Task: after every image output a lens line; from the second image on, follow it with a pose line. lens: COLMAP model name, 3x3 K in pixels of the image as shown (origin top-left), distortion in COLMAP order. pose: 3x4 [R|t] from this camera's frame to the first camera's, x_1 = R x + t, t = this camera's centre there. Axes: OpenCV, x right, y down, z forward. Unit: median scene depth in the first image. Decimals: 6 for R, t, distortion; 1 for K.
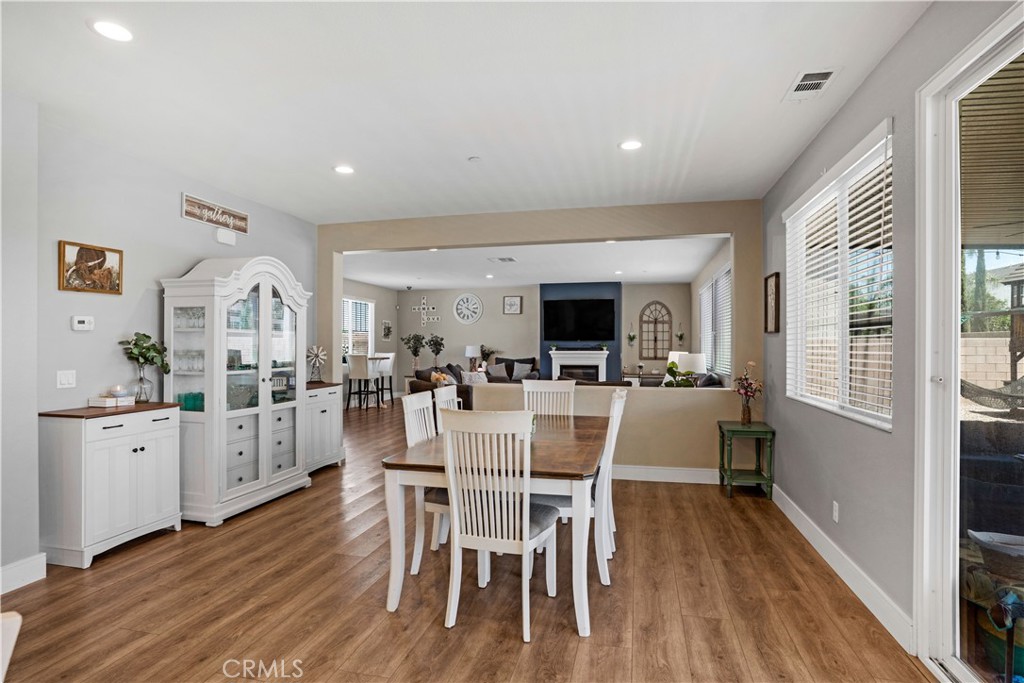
lens RADIAL K [[535.3, 0, 512.0], [0, 535.3, 341.5], [0, 0, 1]] dist [-0.001556, -0.000069]
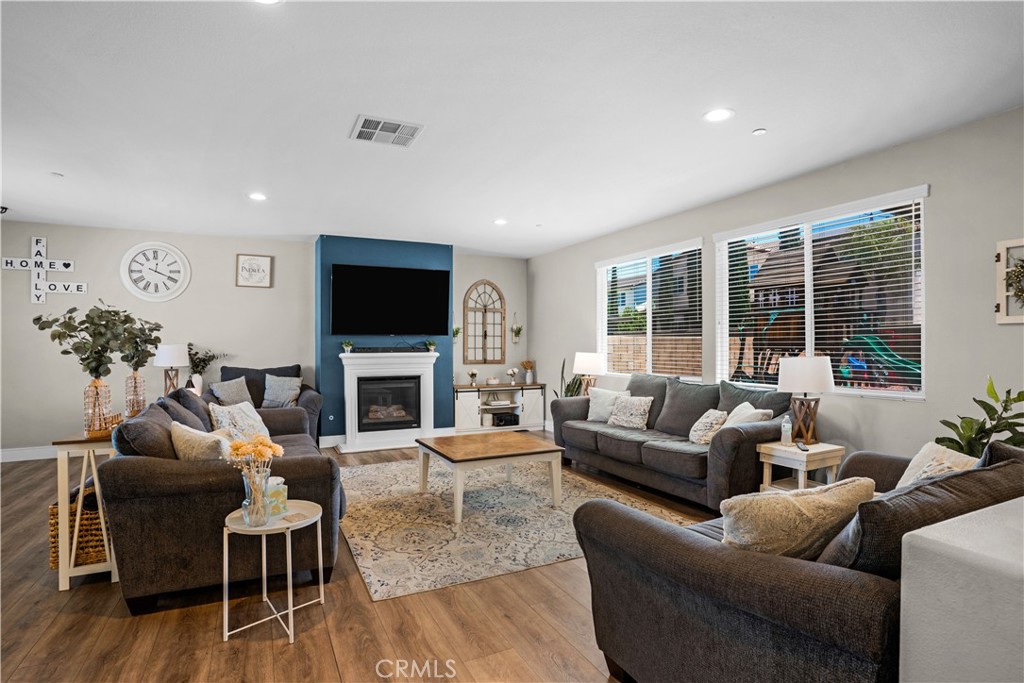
lens RADIAL K [[513.6, 0, 505.6], [0, 513.6, 344.2], [0, 0, 1]] dist [-0.080397, 0.038136]
pose [[0.774600, -0.002329, 0.632448, -0.135143], [-0.001475, 0.999984, 0.005489, 0.004593], [-0.632450, -0.005184, 0.774584, 0.462943]]
